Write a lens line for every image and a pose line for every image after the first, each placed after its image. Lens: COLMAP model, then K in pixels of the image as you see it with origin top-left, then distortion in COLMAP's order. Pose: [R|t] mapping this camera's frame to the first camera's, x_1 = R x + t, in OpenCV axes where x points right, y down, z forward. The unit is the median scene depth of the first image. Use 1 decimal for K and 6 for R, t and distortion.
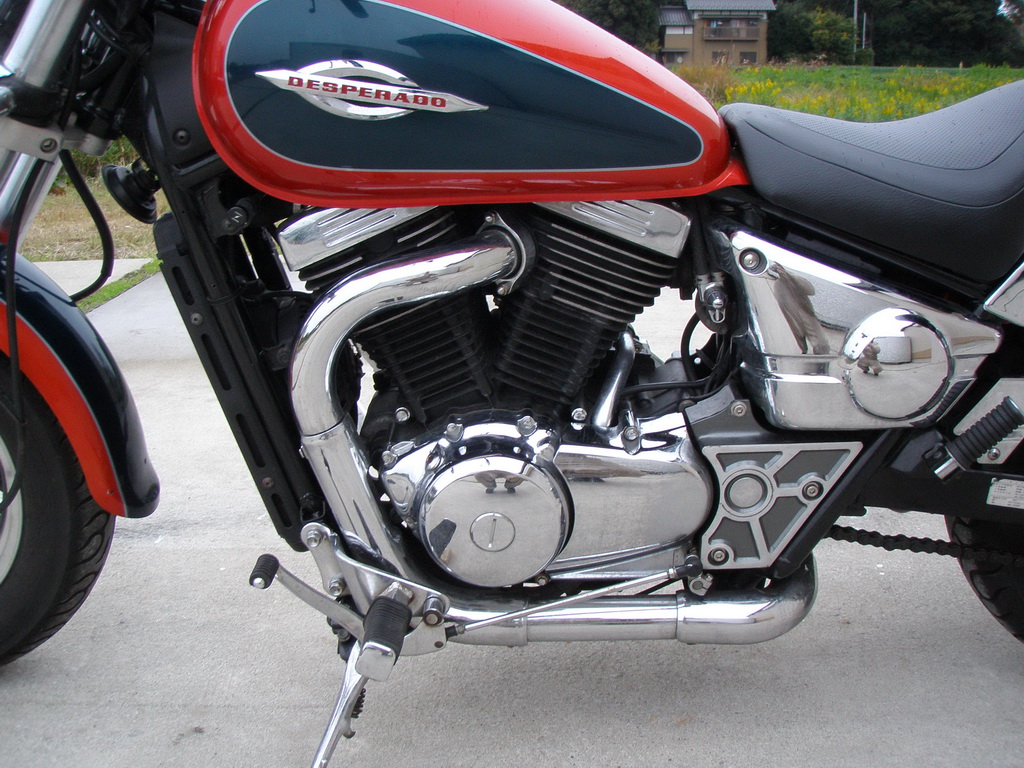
lens RADIAL K [[1138.4, 0, 511.1], [0, 1138.4, 393.5], [0, 0, 1]] dist [-0.144434, 0.000000]
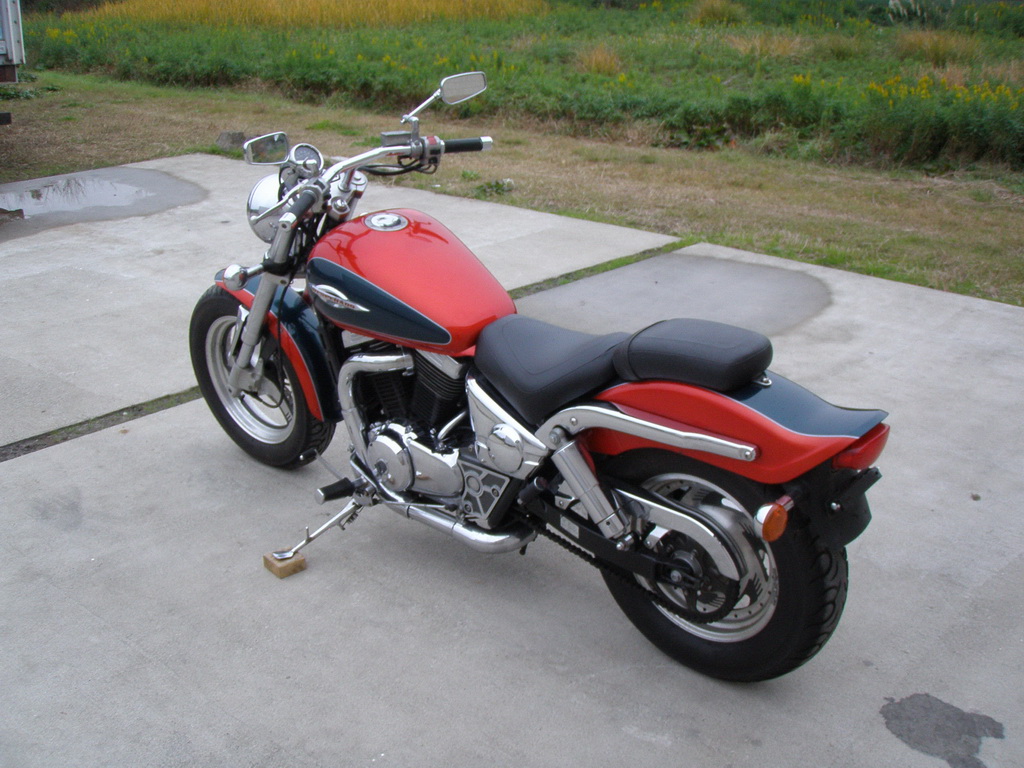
lens RADIAL K [[1138.4, 0, 518.2], [0, 1138.4, 390.3], [0, 0, 1]] dist [-0.144434, 0.000000]
pose [[0.756454, 0.254853, -0.602351, 1.601487], [-0.201563, 0.966974, 0.155995, -0.470117], [0.622214, 0.003409, 0.782840, -0.742795]]
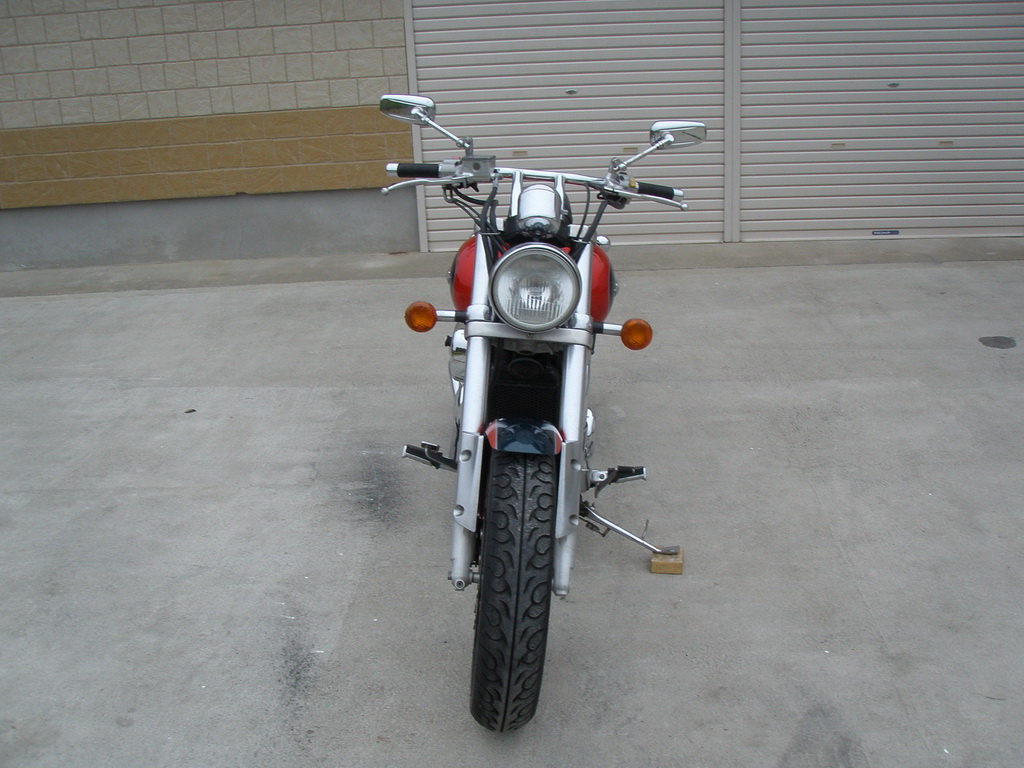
lens RADIAL K [[1138.4, 0, 504.9], [0, 1138.4, 381.4], [0, 0, 1]] dist [-0.144434, 0.000000]
pose [[0.035384, -0.330510, 0.943139, -2.411747], [0.321124, 0.897443, 0.302449, -0.833436], [-0.946376, 0.292163, 0.137890, 0.759874]]
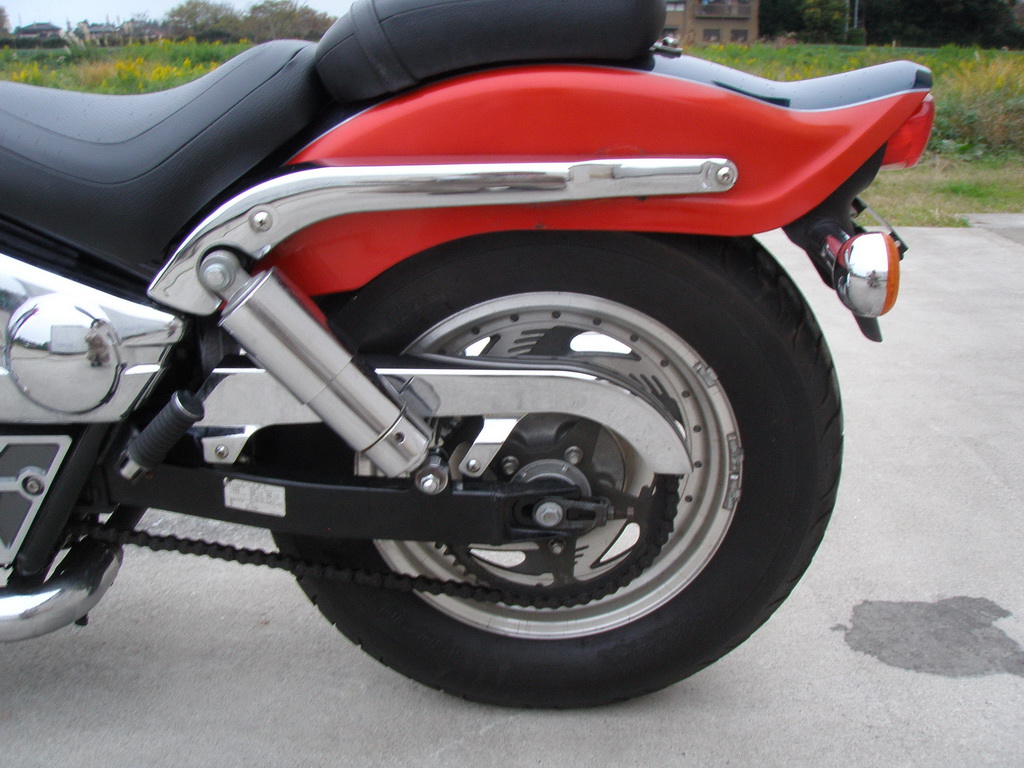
lens RADIAL K [[1138.4, 0, 505.5], [0, 1138.4, 386.3], [0, 0, 1]] dist [-0.144434, 0.000000]
pose [[0.999912, 0.013032, 0.002370, 0.656692], [-0.013067, 0.999799, 0.015197, -0.017033], [-0.002172, -0.015227, 0.999882, 0.064363]]
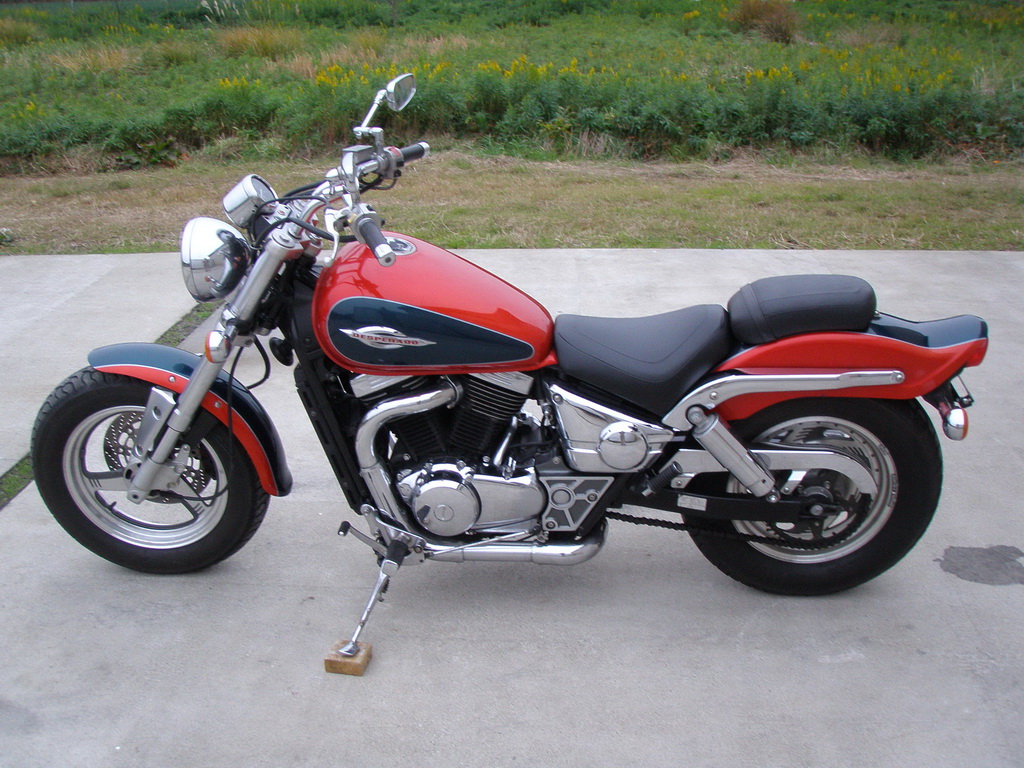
lens RADIAL K [[1138.4, 0, 516.2], [0, 1138.4, 391.3], [0, 0, 1]] dist [-0.144434, 0.000000]
pose [[0.997869, 0.020663, -0.061891, 0.250448], [-0.015375, 0.996284, 0.084744, -0.299228], [0.063412, -0.083612, 0.994479, -1.166846]]
